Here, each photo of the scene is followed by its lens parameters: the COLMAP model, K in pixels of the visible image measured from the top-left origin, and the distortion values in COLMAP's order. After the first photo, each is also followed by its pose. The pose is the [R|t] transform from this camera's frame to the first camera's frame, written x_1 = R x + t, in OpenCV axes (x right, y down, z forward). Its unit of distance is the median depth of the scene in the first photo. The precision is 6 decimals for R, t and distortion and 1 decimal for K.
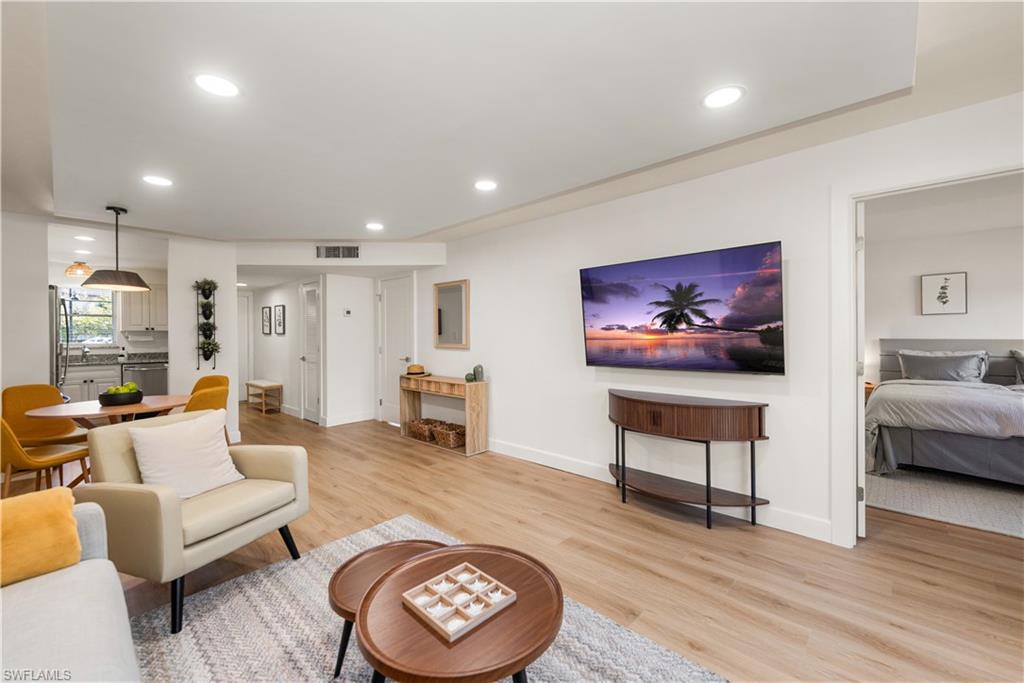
lens RADIAL K [[423.6, 0, 514.8], [0, 423.6, 338.2], [0, 0, 1]] dist [0.001648, 0.000381]
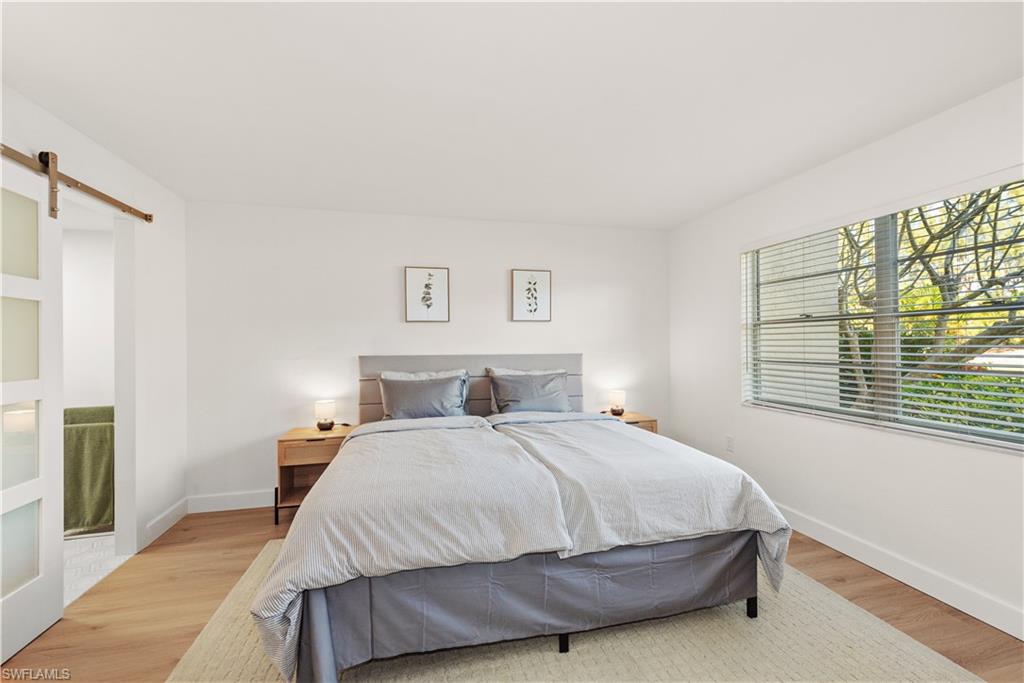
lens RADIAL K [[423.6, 0, 514.8], [0, 423.6, 338.2], [0, 0, 1]] dist [0.001648, 0.000381]
pose [[0.553571, 0.014813, 0.832670, 0.494698], [0.009581, 0.999662, -0.024152, -0.009017], [-0.832747, 0.021348, 0.553242, 0.480511]]
